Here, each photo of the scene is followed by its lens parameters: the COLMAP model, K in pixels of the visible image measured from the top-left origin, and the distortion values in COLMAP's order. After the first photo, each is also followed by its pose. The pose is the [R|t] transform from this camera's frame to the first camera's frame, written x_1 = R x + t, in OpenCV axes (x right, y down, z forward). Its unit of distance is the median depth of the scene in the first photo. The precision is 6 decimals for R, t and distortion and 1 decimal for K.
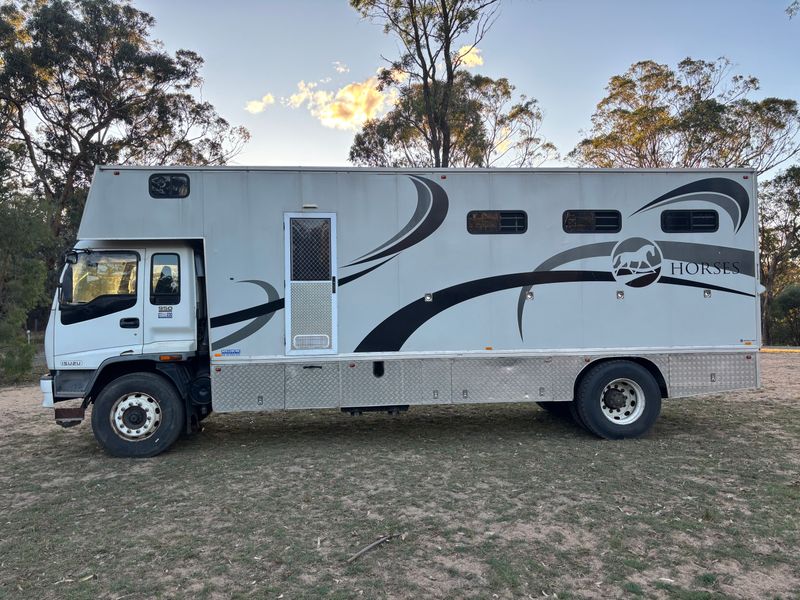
lens RADIAL K [[602.7, 0, 400.4], [0, 602.7, 301.3], [0, 0, 1]] dist [0.051785, -0.056758]
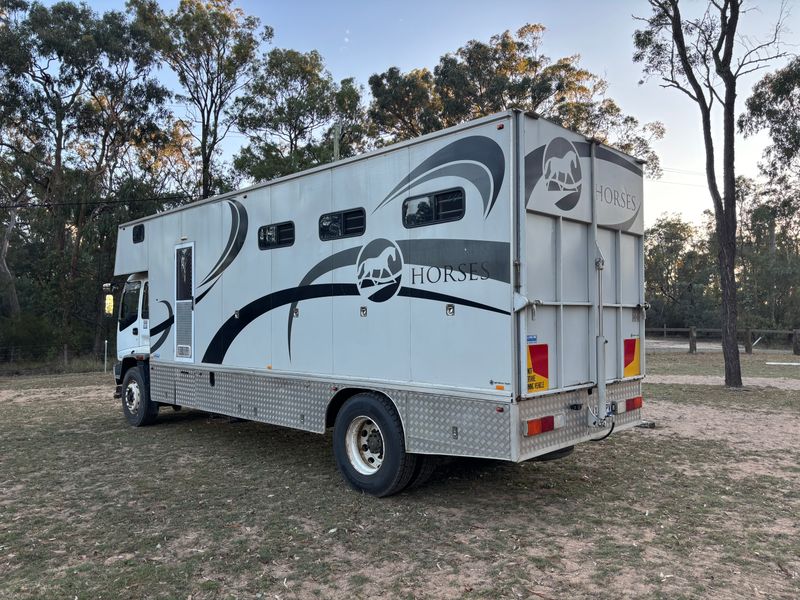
lens RADIAL K [[602.7, 0, 401.6], [0, 602.7, 305.0], [0, 0, 1]] dist [0.051785, -0.056758]
pose [[0.654141, -0.007705, -0.756333, 0.998043], [0.007212, 0.999966, -0.003949, -0.016216], [0.756338, -0.002871, 0.654175, 0.513965]]
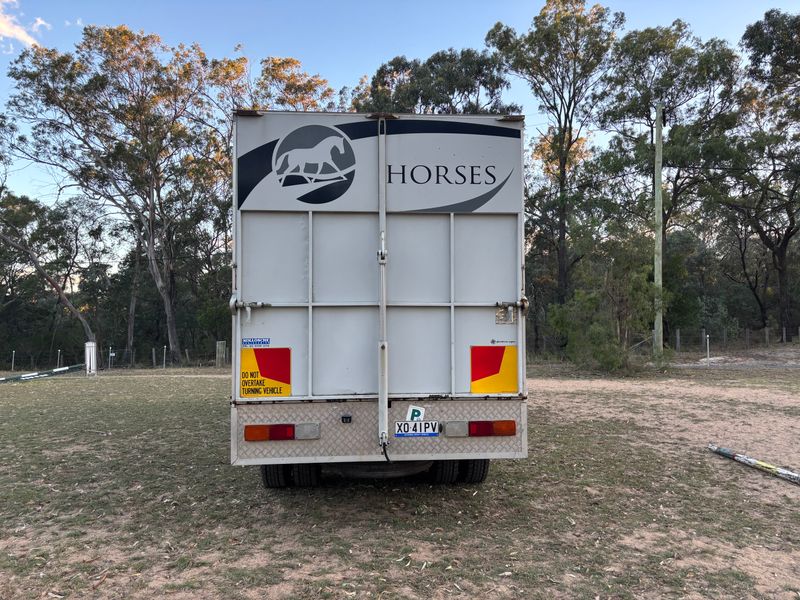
lens RADIAL K [[602.7, 0, 401.7], [0, 602.7, 297.2], [0, 0, 1]] dist [0.051785, -0.056758]
pose [[-0.011453, -0.027307, -0.999561, 1.210014], [0.020963, 0.999401, -0.027543, -0.008220], [0.999715, -0.021269, -0.010874, 1.141488]]
